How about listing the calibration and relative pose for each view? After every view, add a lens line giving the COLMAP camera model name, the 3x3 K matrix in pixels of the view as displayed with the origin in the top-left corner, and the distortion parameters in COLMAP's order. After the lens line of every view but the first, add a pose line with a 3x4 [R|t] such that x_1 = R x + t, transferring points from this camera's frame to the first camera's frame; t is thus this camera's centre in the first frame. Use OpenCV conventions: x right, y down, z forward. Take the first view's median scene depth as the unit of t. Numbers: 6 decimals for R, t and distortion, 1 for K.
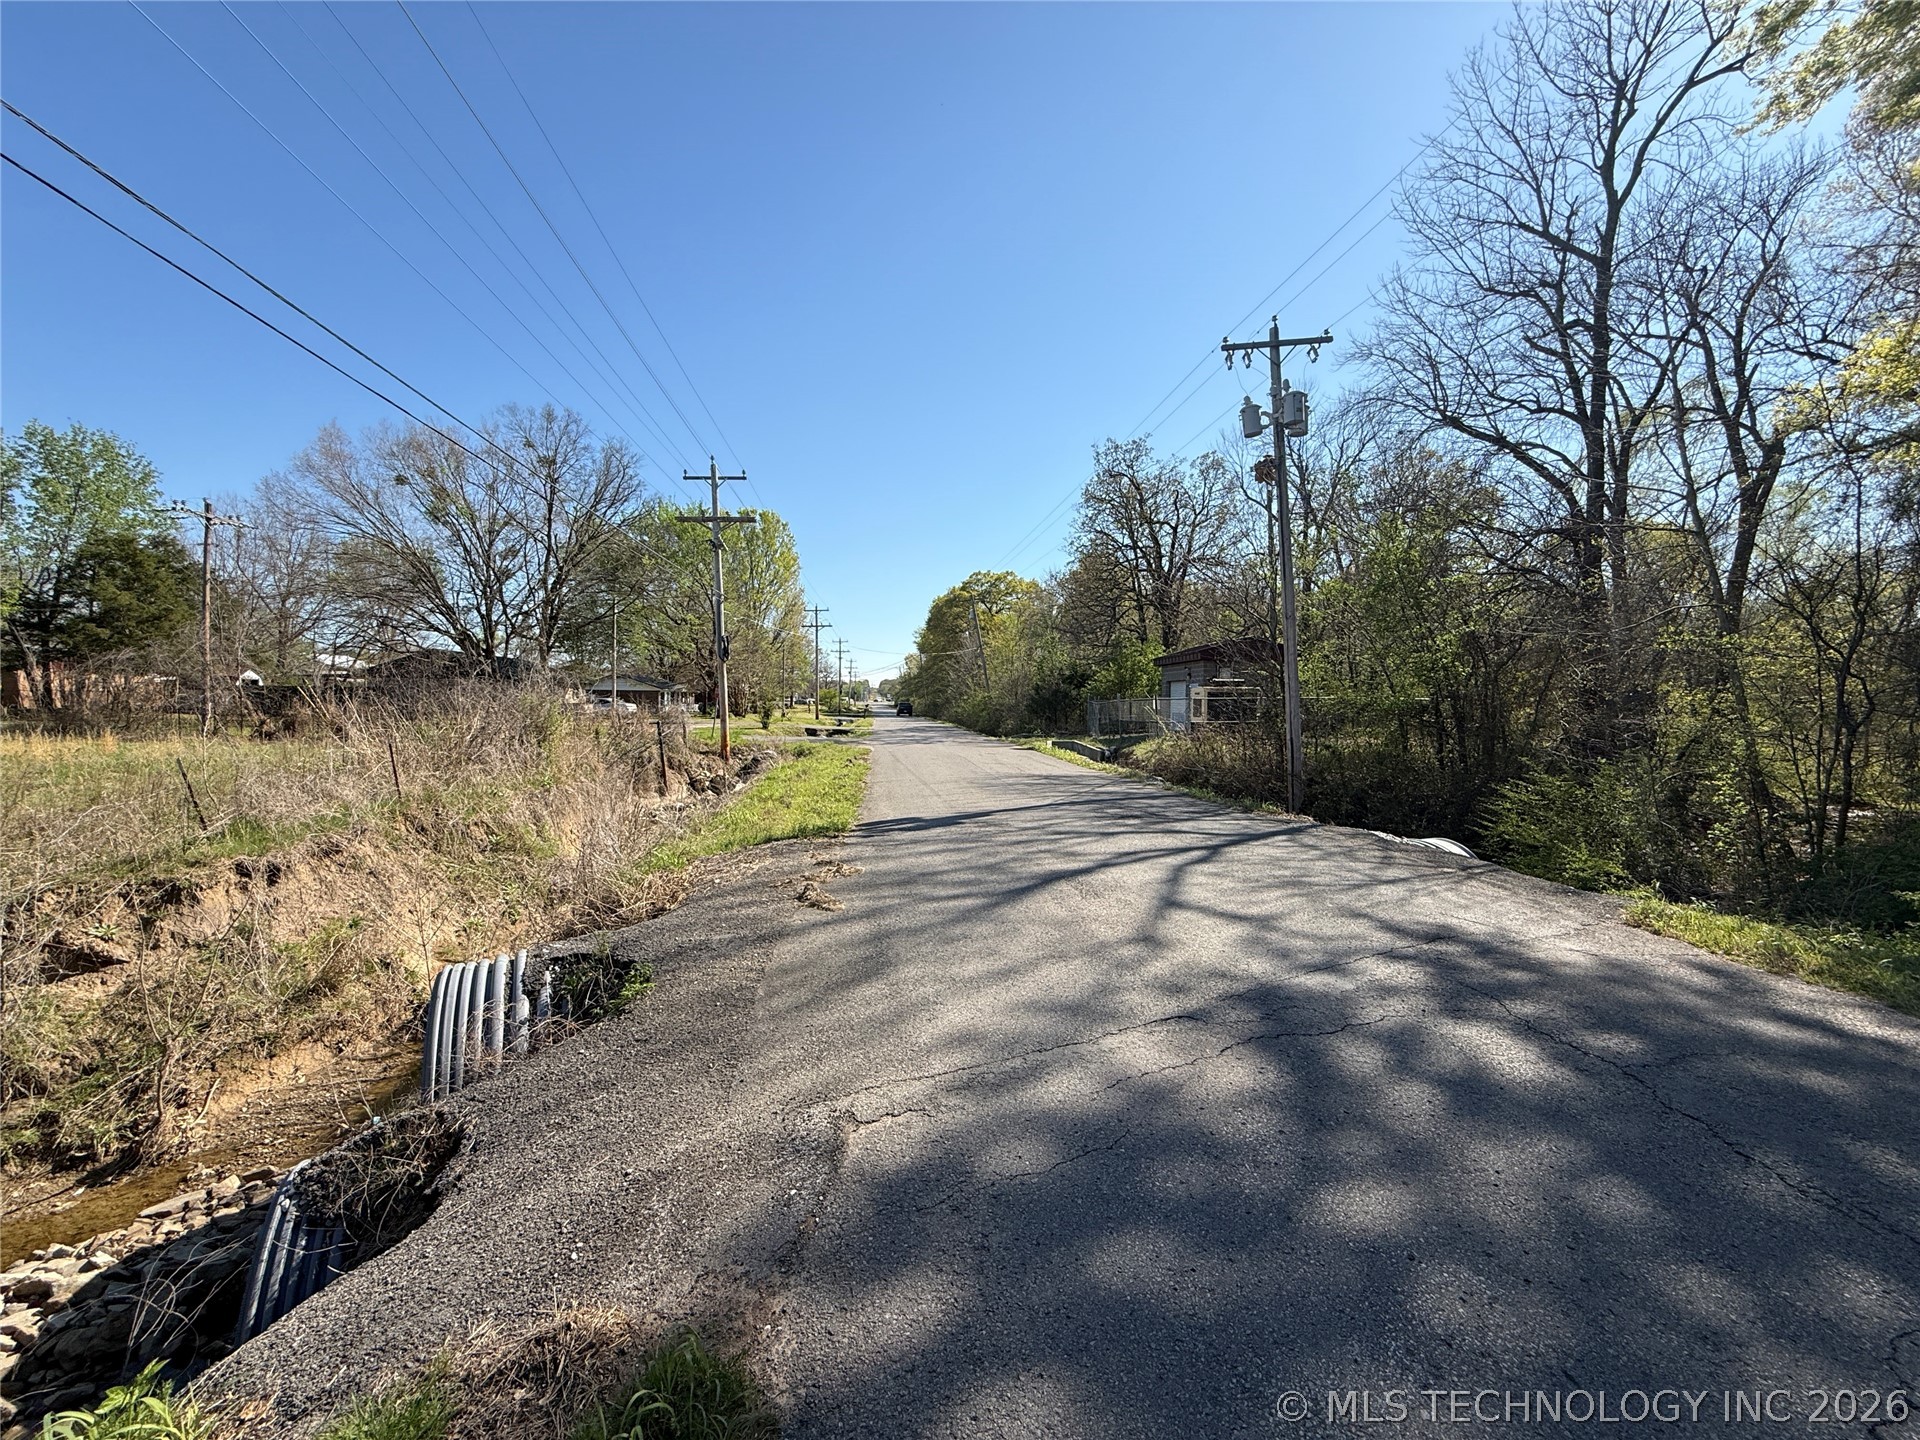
lens RADIAL K [[754.5, 0, 960.0], [0, 754.5, 720.0], [0, 0, 1]] dist [0.001717, 0.000083]
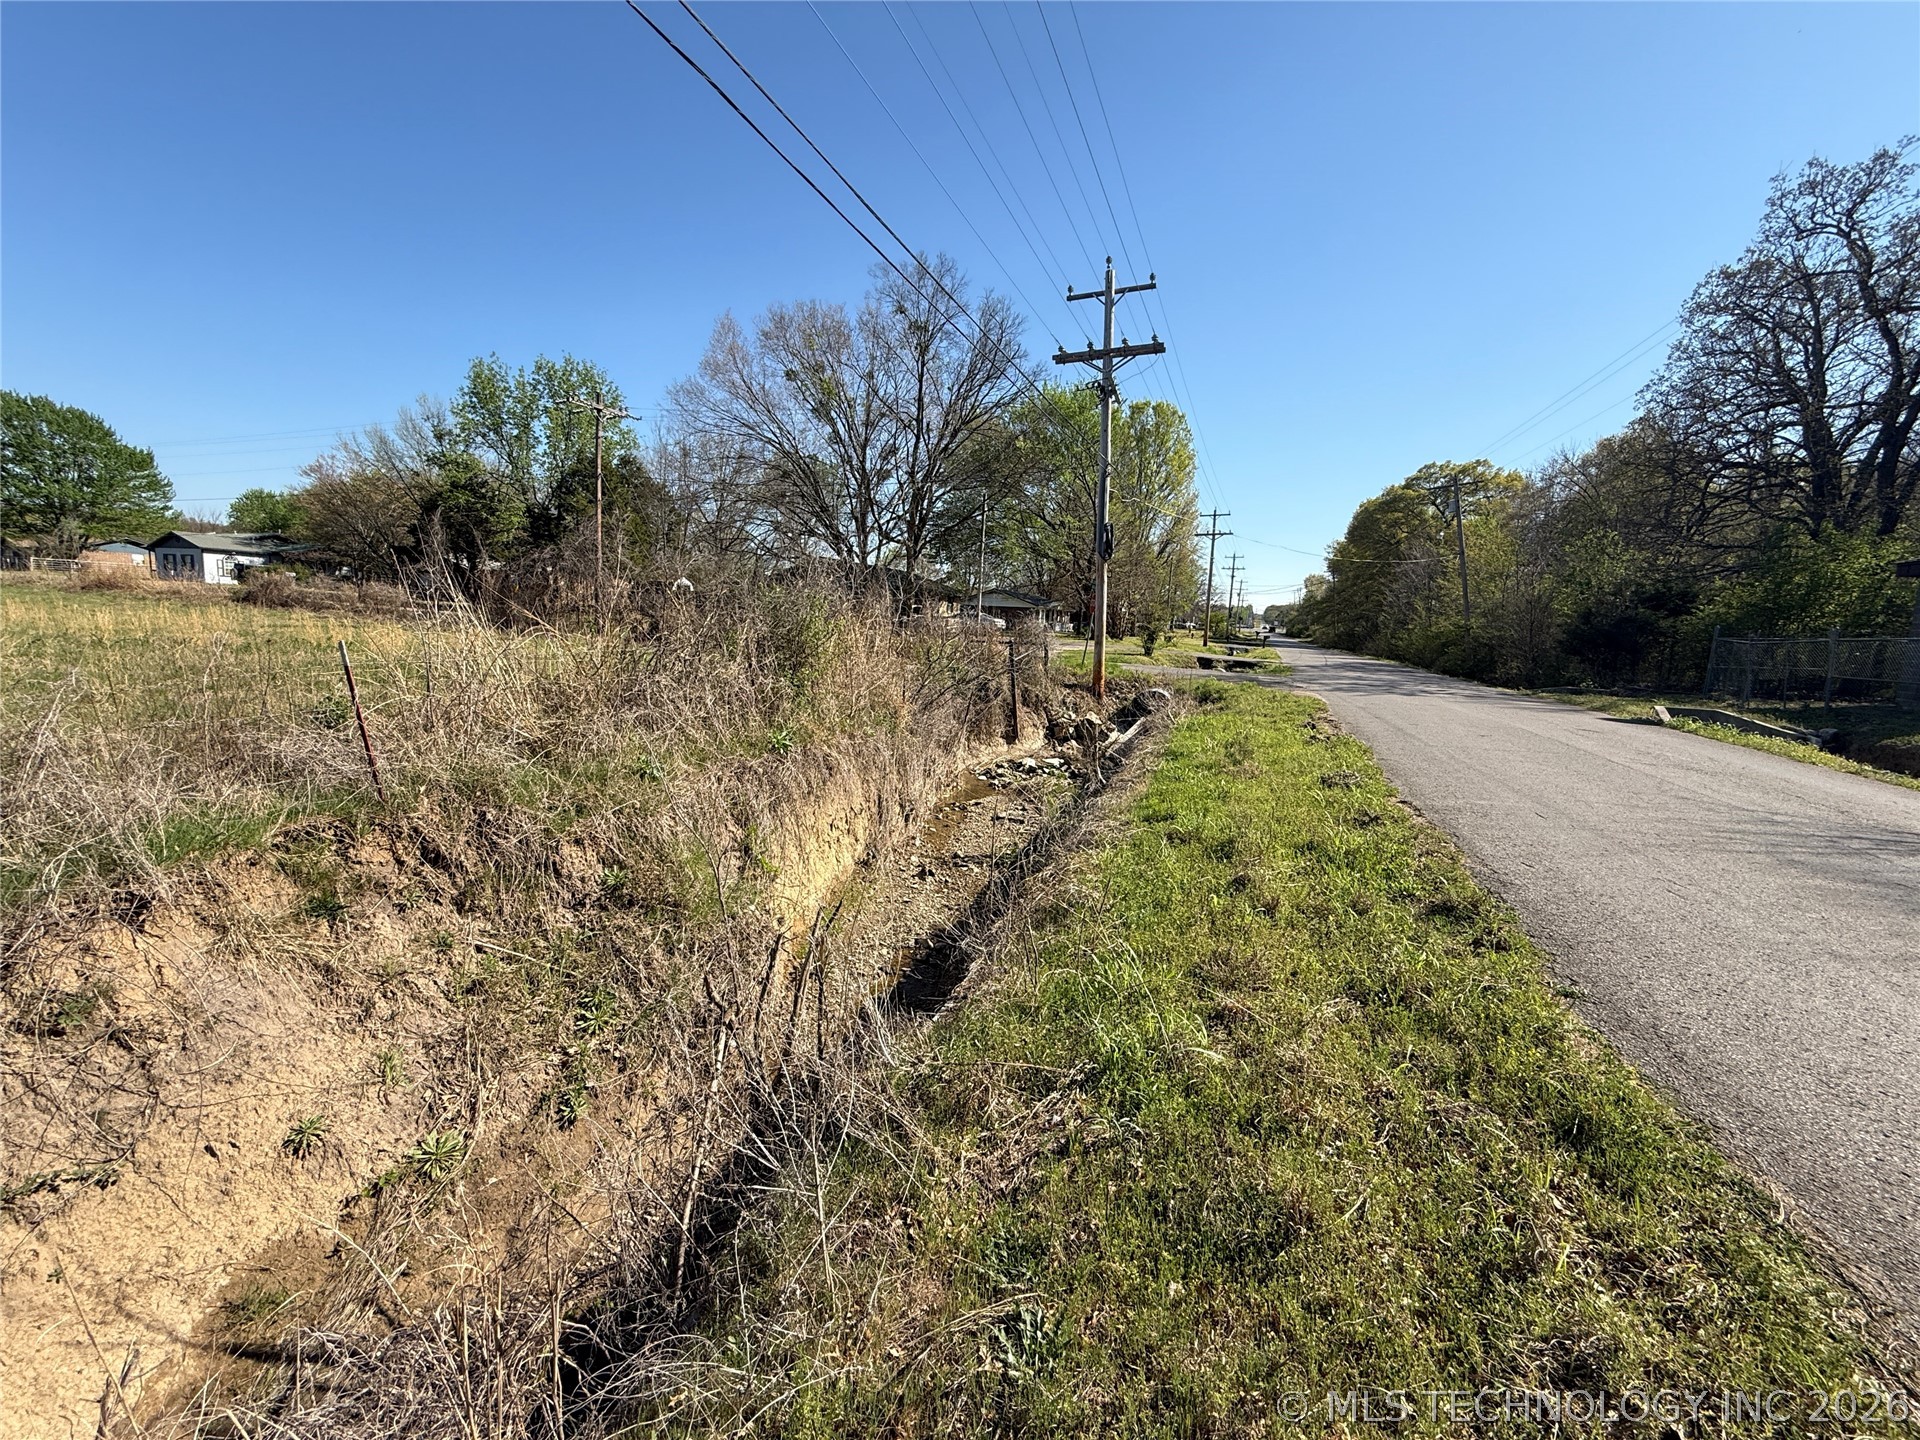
lens RADIAL K [[754.5, 0, 960.0], [0, 754.5, 720.0], [0, 0, 1]] dist [0.001717, 0.000083]
pose [[0.884348, 0.092653, -0.457541, -0.061535], [-0.046459, 0.992708, 0.111227, -0.000283], [0.464510, -0.077107, 0.882205, 0.194025]]
